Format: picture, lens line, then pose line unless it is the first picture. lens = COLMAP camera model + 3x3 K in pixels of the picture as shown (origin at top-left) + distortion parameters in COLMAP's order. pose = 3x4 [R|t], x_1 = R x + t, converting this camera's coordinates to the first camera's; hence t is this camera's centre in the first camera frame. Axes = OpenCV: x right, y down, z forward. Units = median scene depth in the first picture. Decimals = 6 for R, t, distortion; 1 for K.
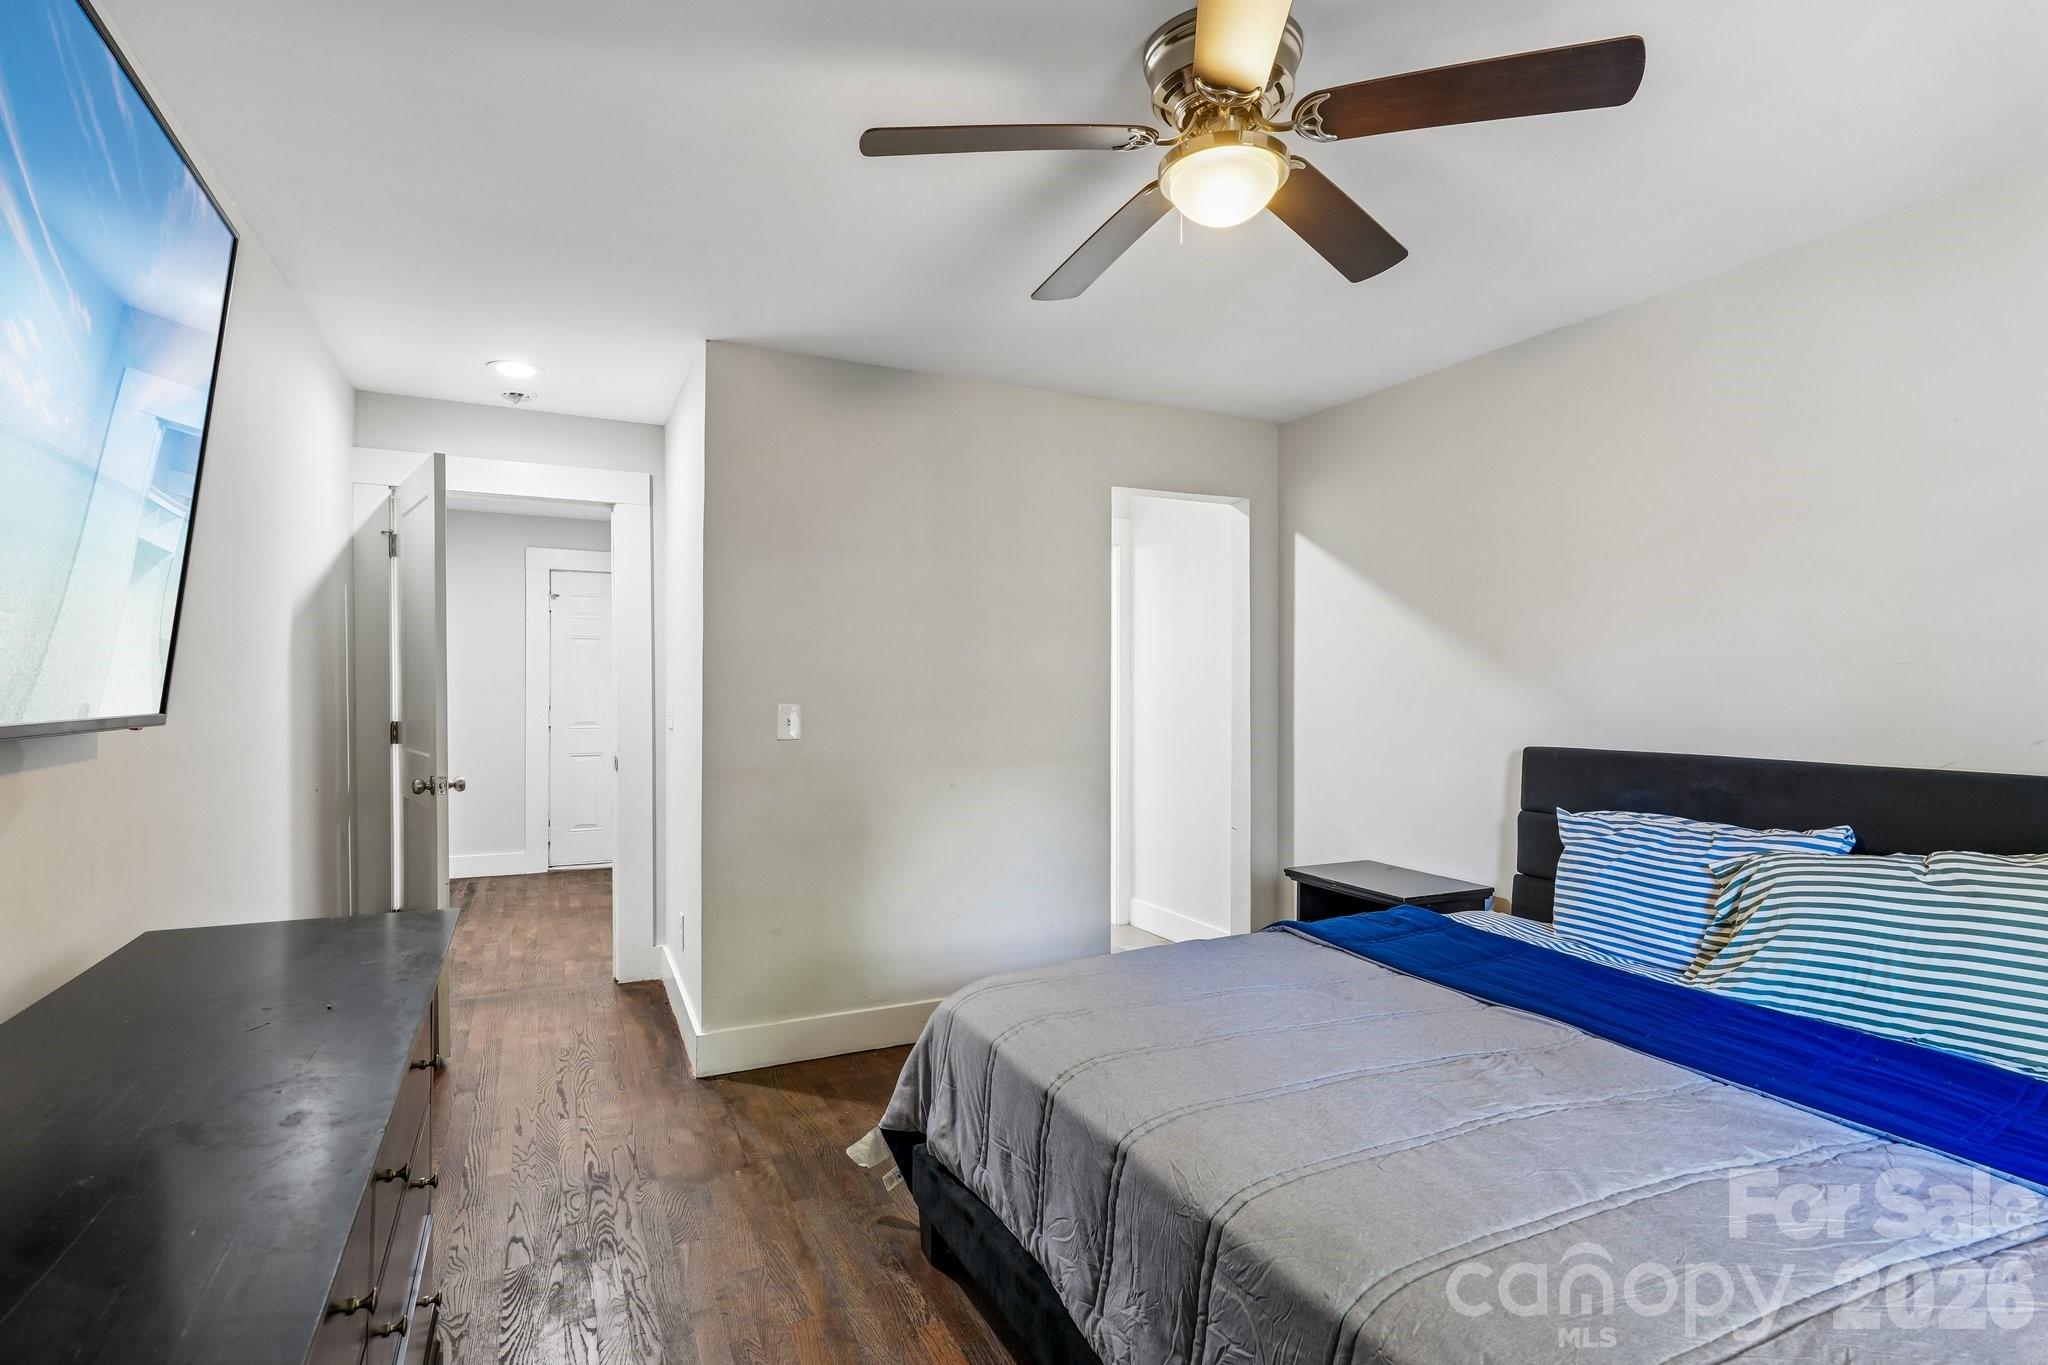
lens RADIAL K [[1008.6, 0, 1027.2], [0, 1008.6, 672.5], [0, 0, 1]] dist [-0.001122, -0.000203]
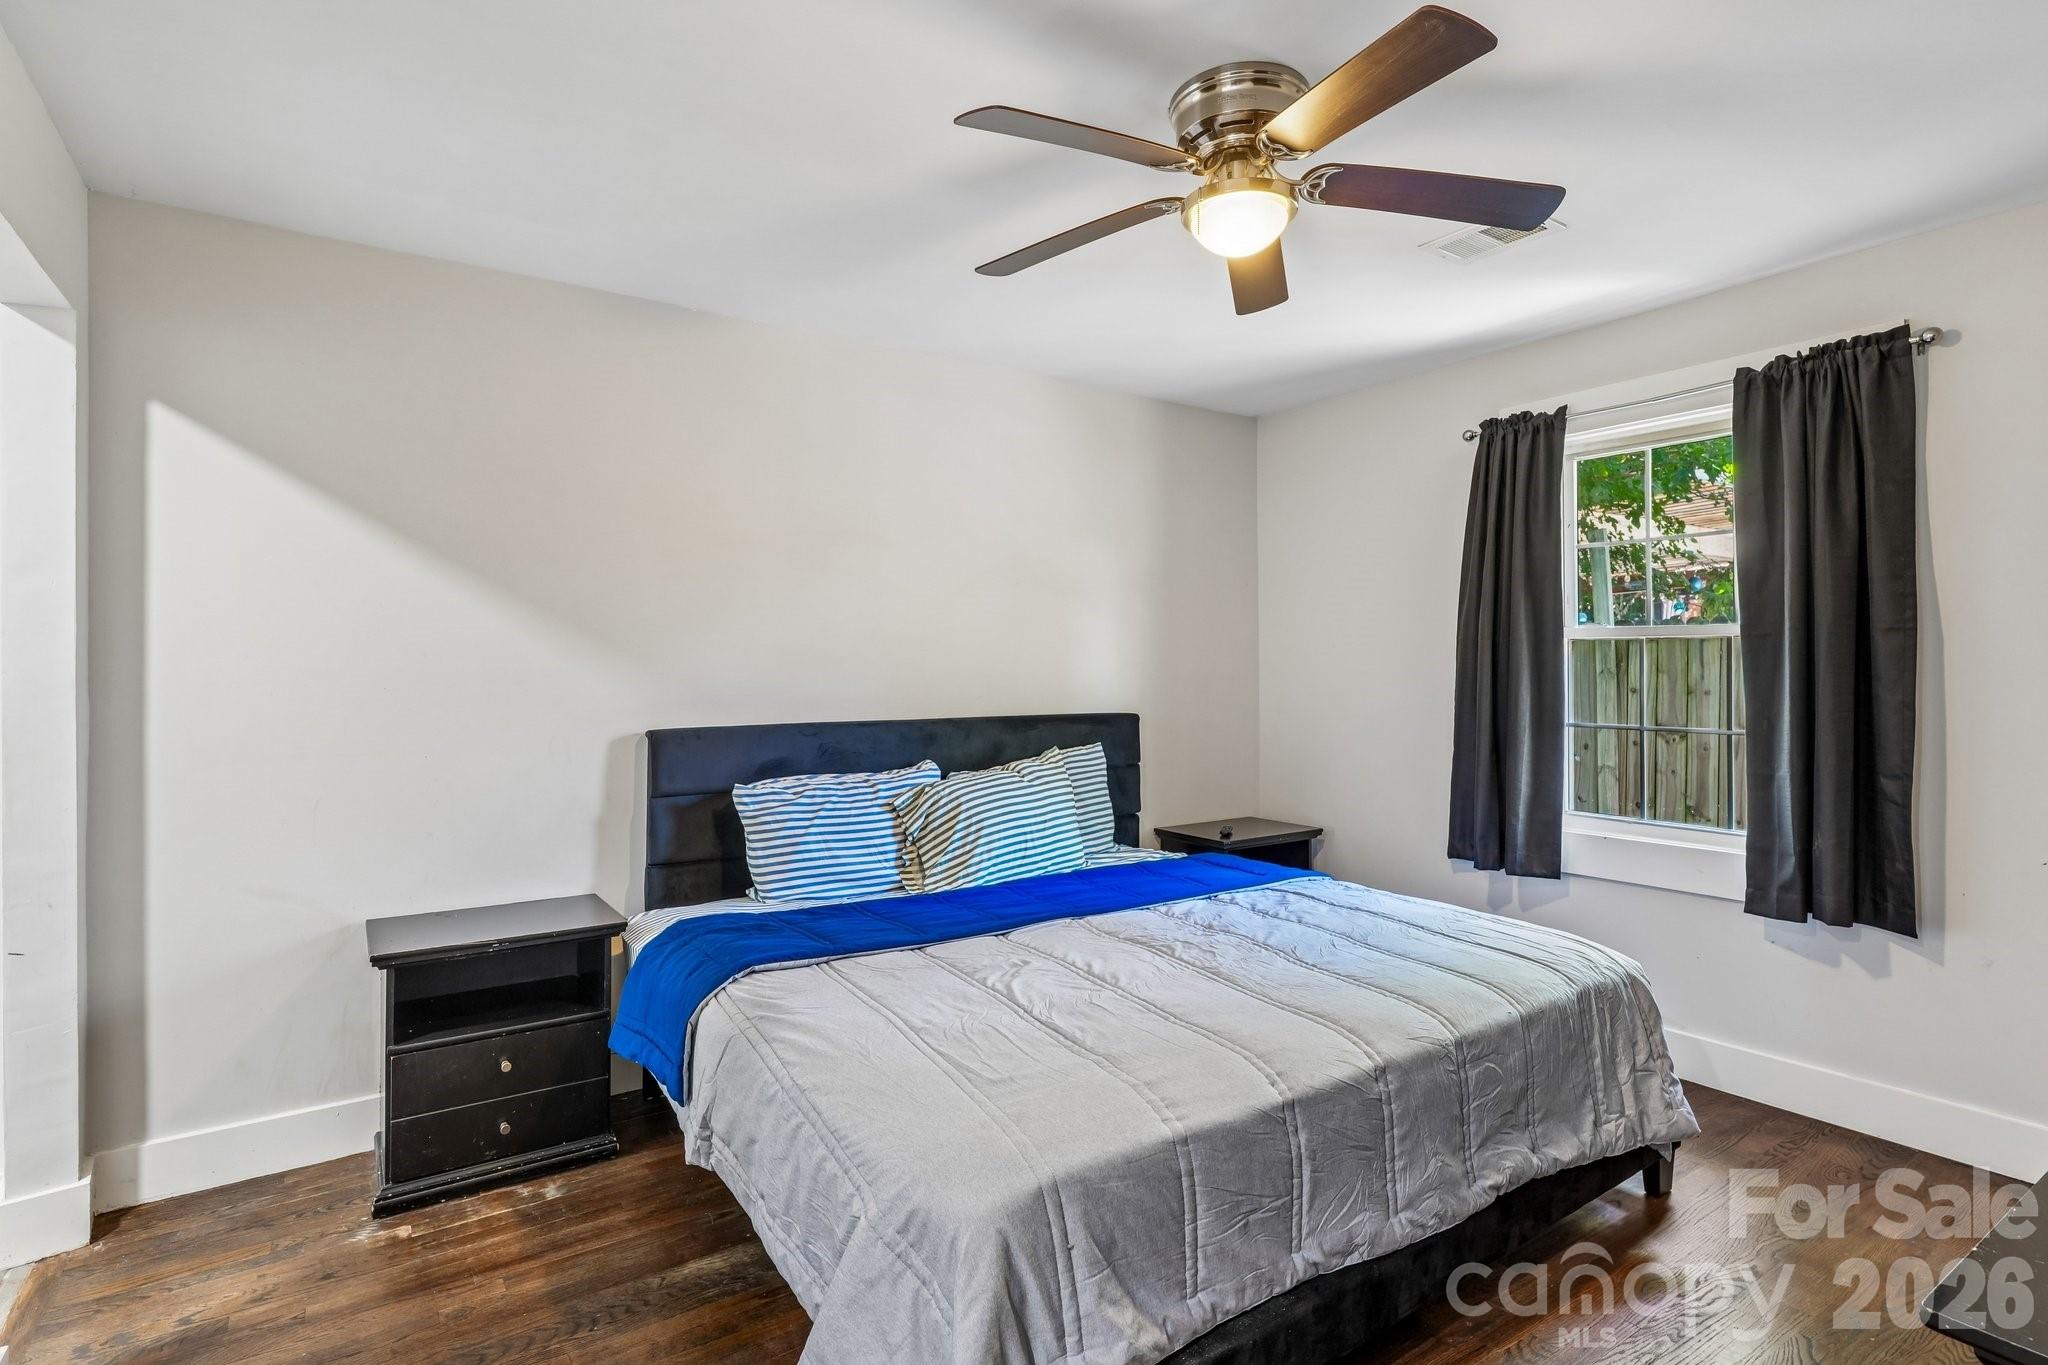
lens RADIAL K [[1008.6, 0, 1027.2], [0, 1008.6, 672.5], [0, 0, 1]] dist [-0.001122, -0.000203]
pose [[-0.135161, -0.003991, 0.990816, -0.489360], [-0.005482, 0.999980, 0.003280, 0.014367], [-0.990809, -0.004989, -0.135180, 0.781362]]
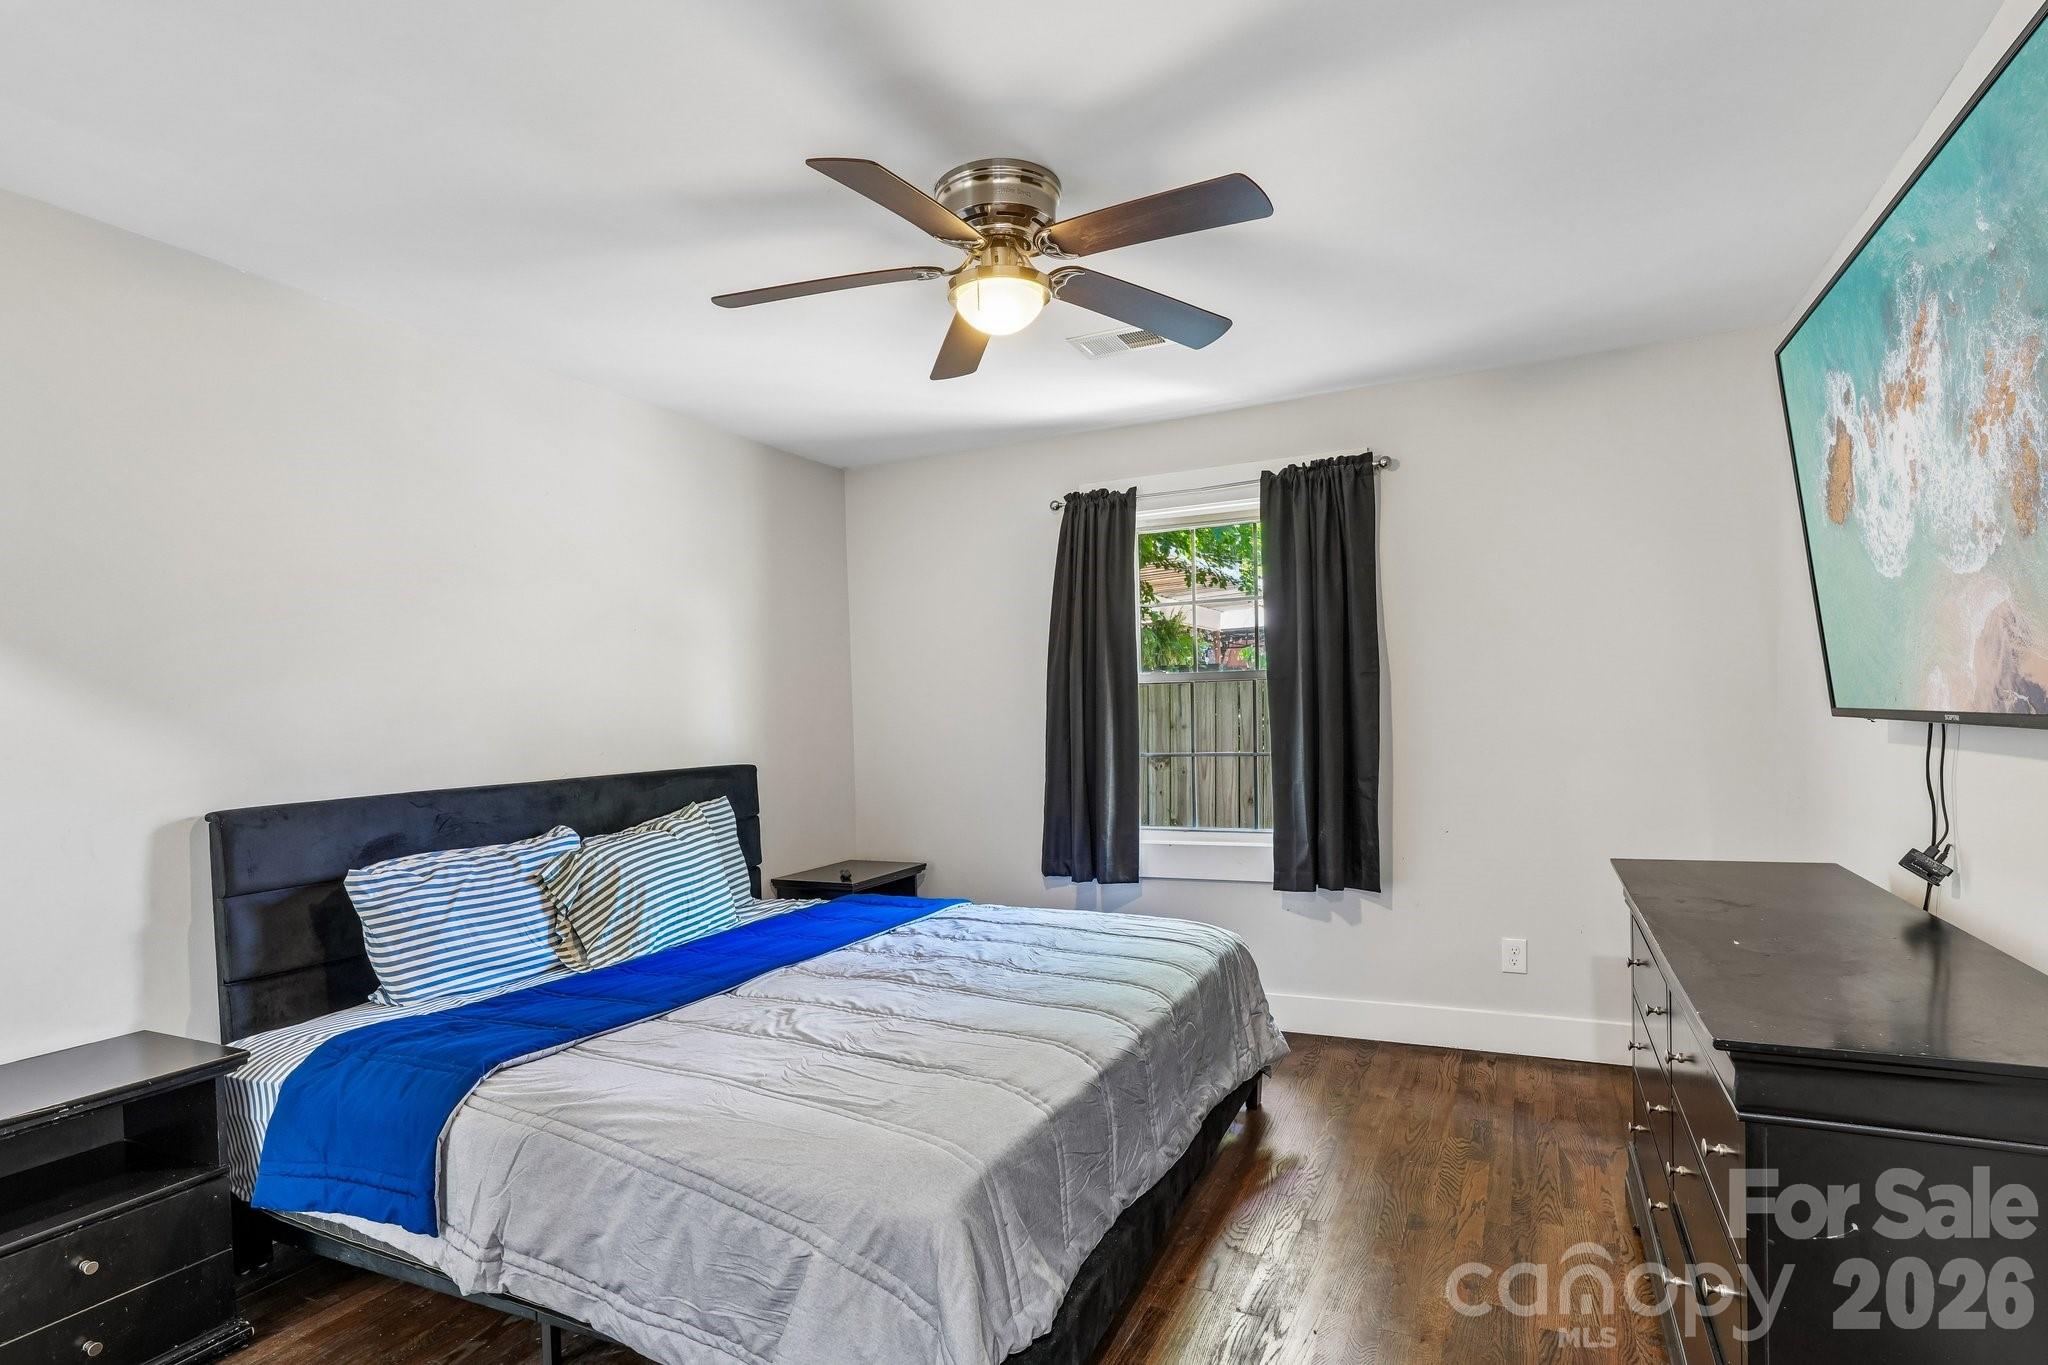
lens RADIAL K [[1034.2, 0, 1008.8], [0, 1034.2, 760.9], [0, 0, 1]] dist [-0.001521, 0.000242]
pose [[-0.606411, -0.020120, 0.794897, -0.457852], [0.023417, 0.998794, 0.043146, 0.017099], [-0.794807, 0.044778, -0.605209, 0.998767]]
